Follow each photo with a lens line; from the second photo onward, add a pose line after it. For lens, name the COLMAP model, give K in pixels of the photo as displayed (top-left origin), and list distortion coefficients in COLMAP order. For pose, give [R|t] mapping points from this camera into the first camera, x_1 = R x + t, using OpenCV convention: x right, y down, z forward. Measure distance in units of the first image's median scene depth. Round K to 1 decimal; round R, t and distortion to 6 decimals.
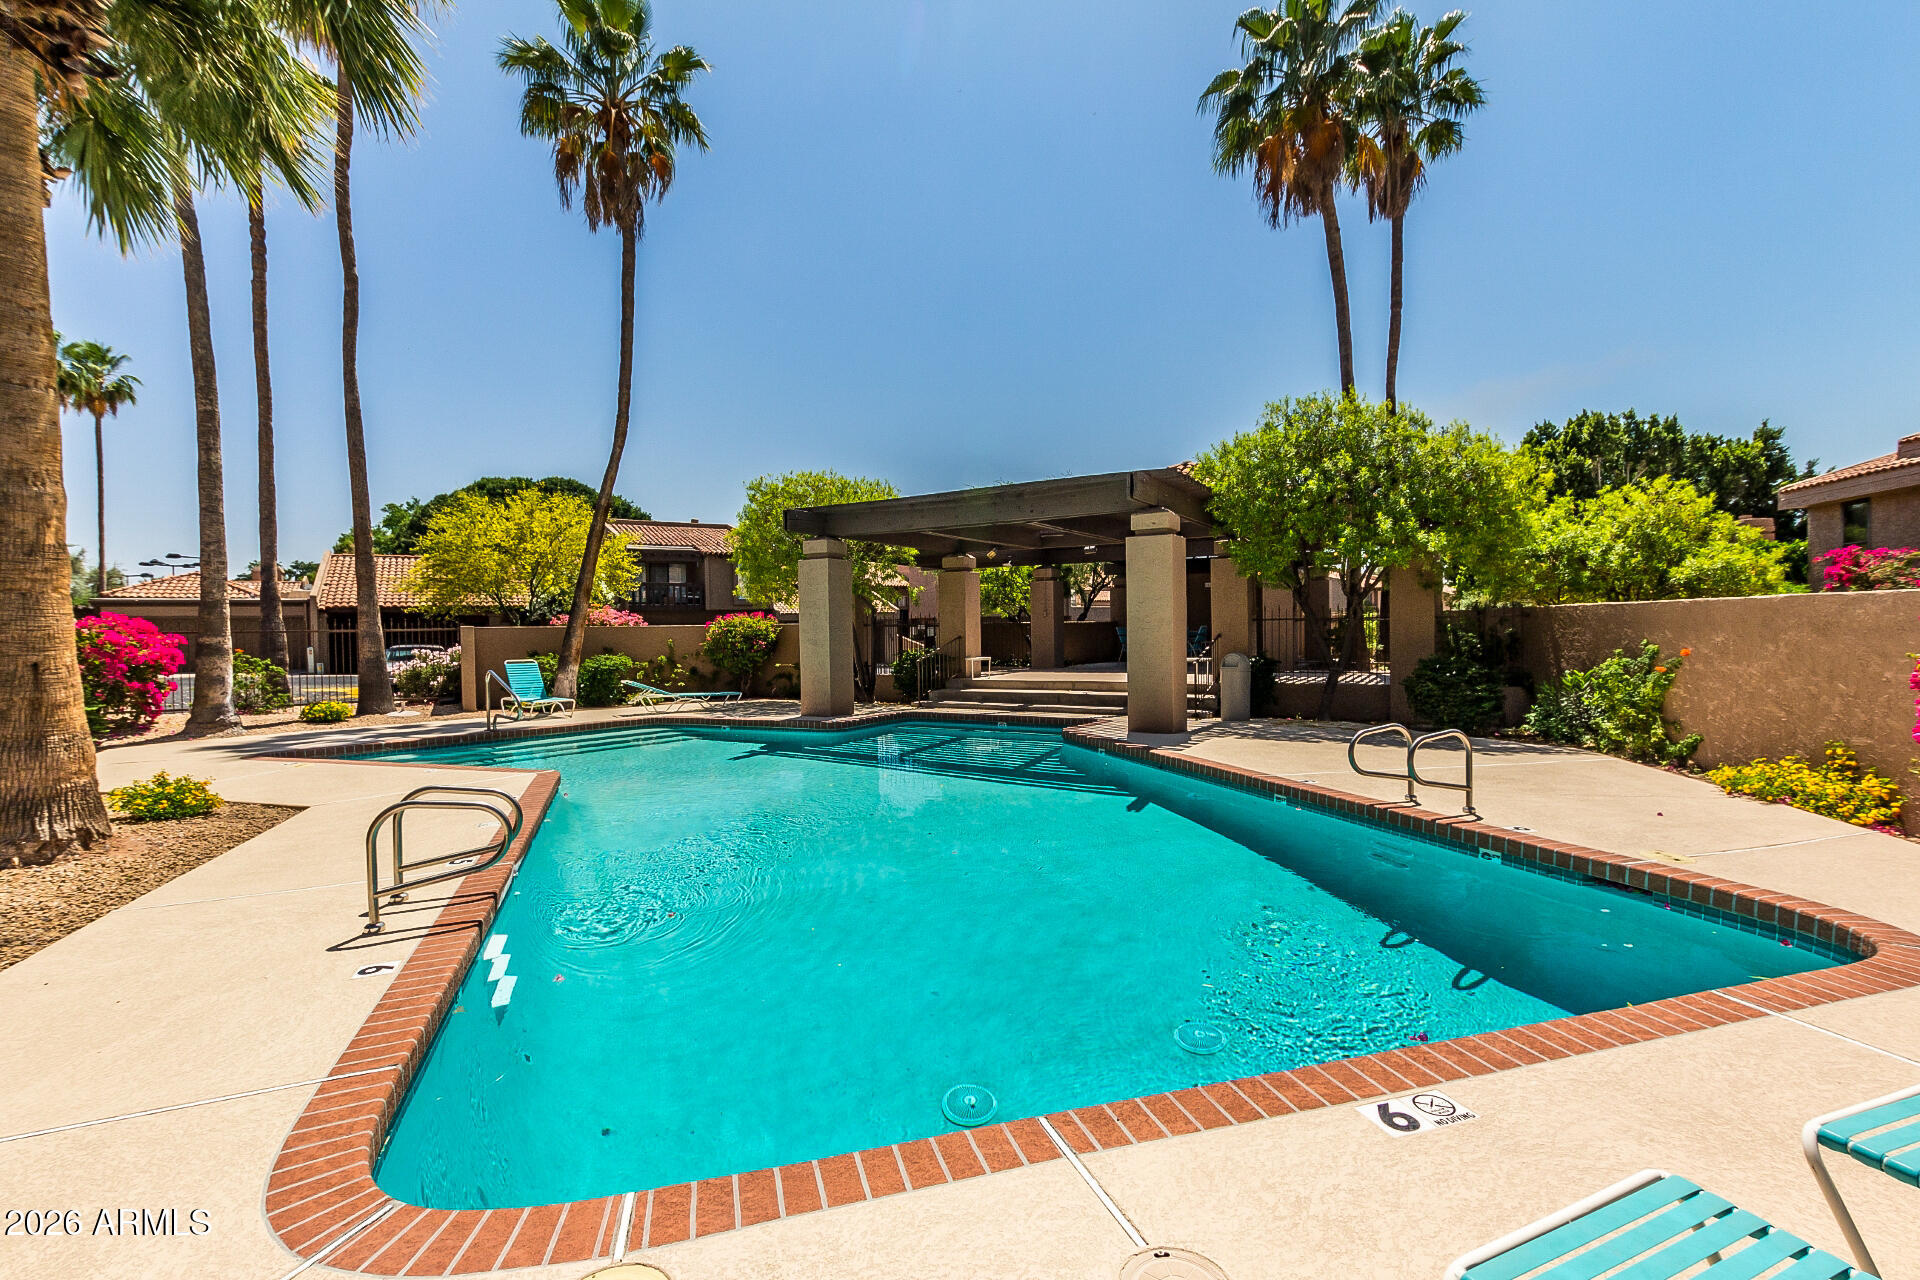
lens RADIAL K [[869.4, 0, 966.2], [0, 869.4, 636.7], [0, 0, 1]] dist [0.008219, -0.000234]
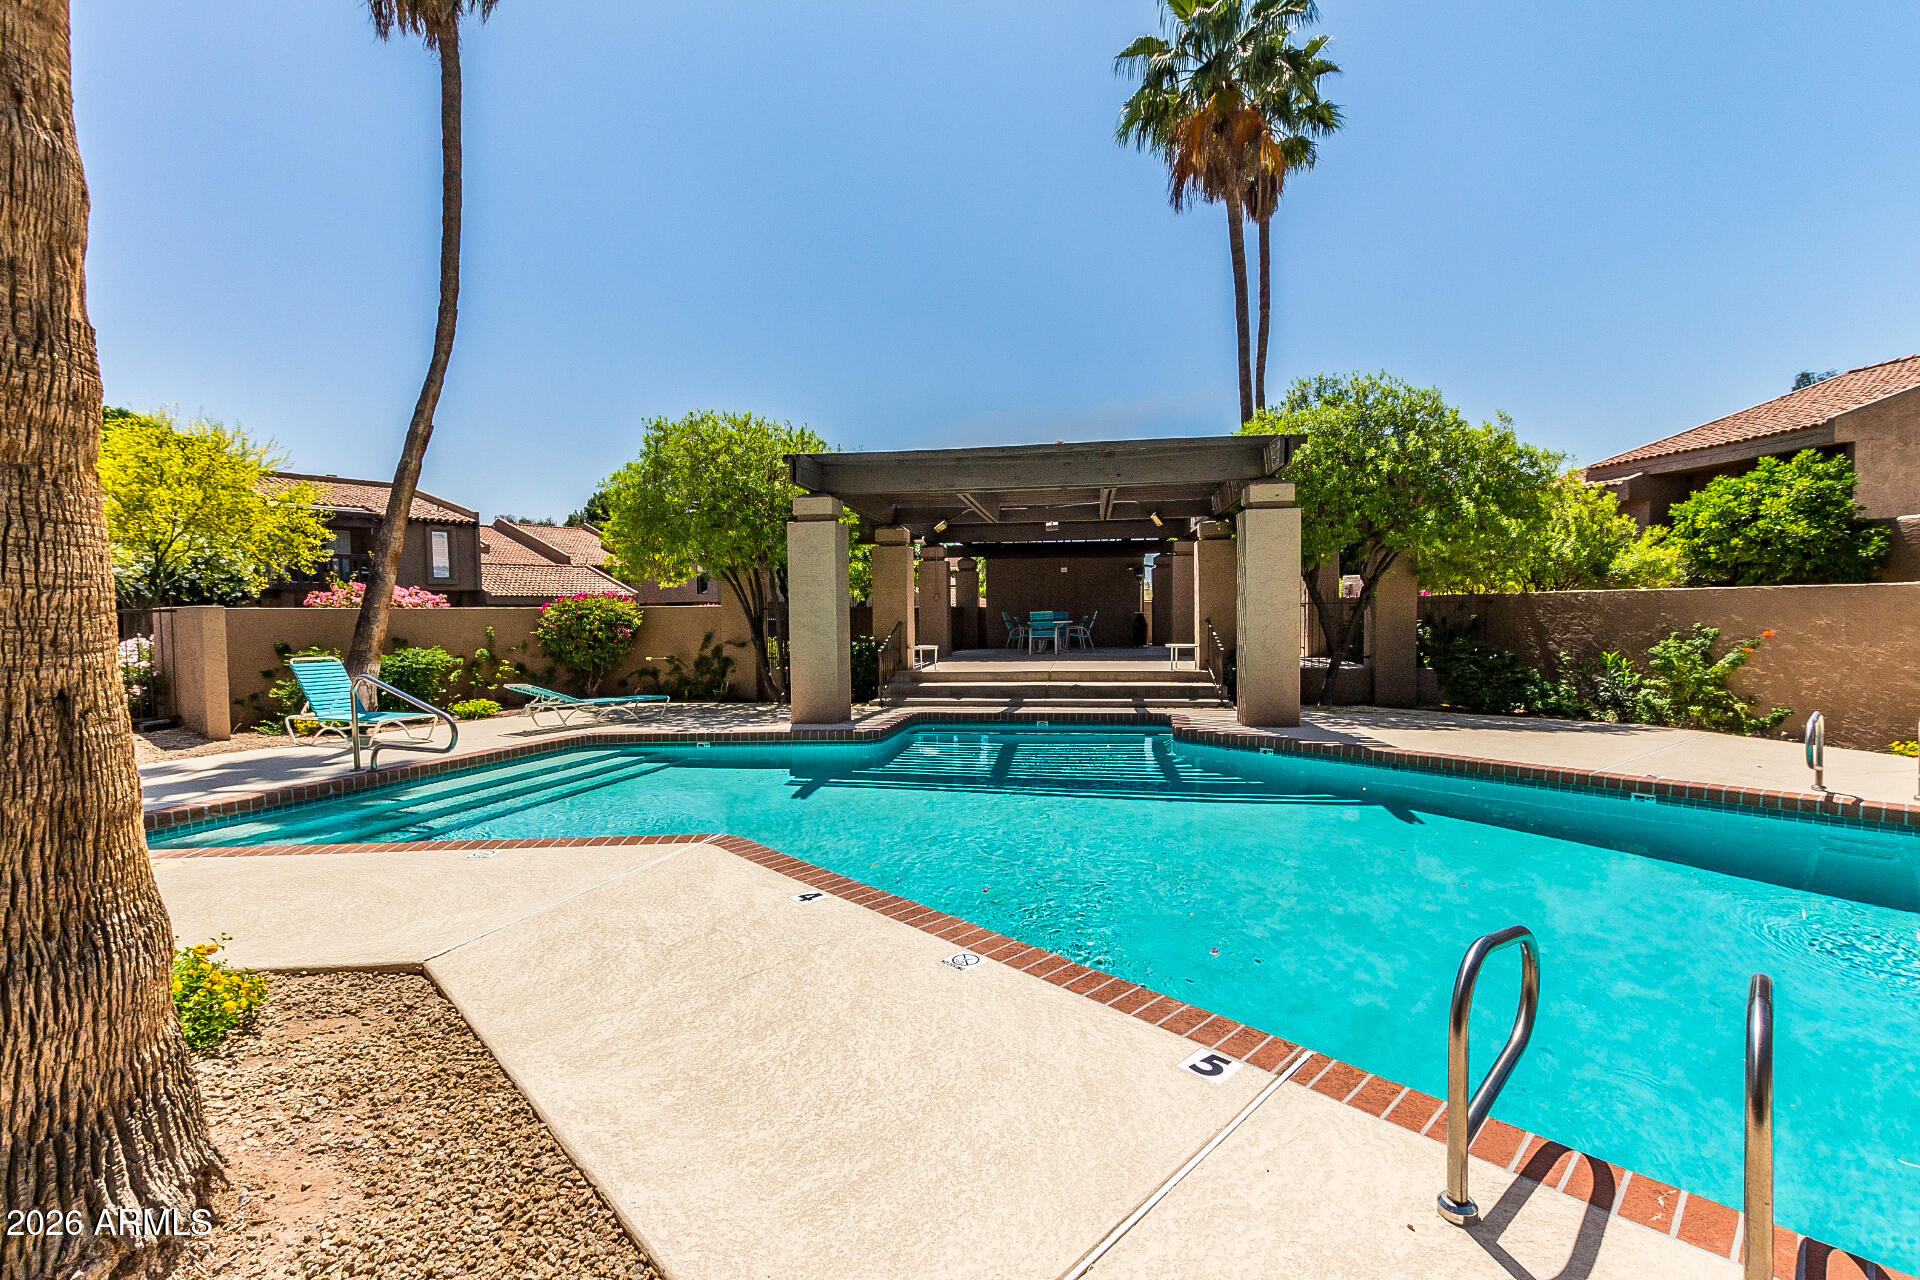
lens RADIAL K [[869.4, 0, 958.2], [0, 869.4, 637.4], [0, 0, 1]] dist [0.008219, -0.000234]
pose [[0.926851, -0.006946, 0.375364, -0.282684], [0.001414, 0.999886, 0.015010, 0.002147], [-0.375426, -0.013381, 0.926756, 0.188187]]
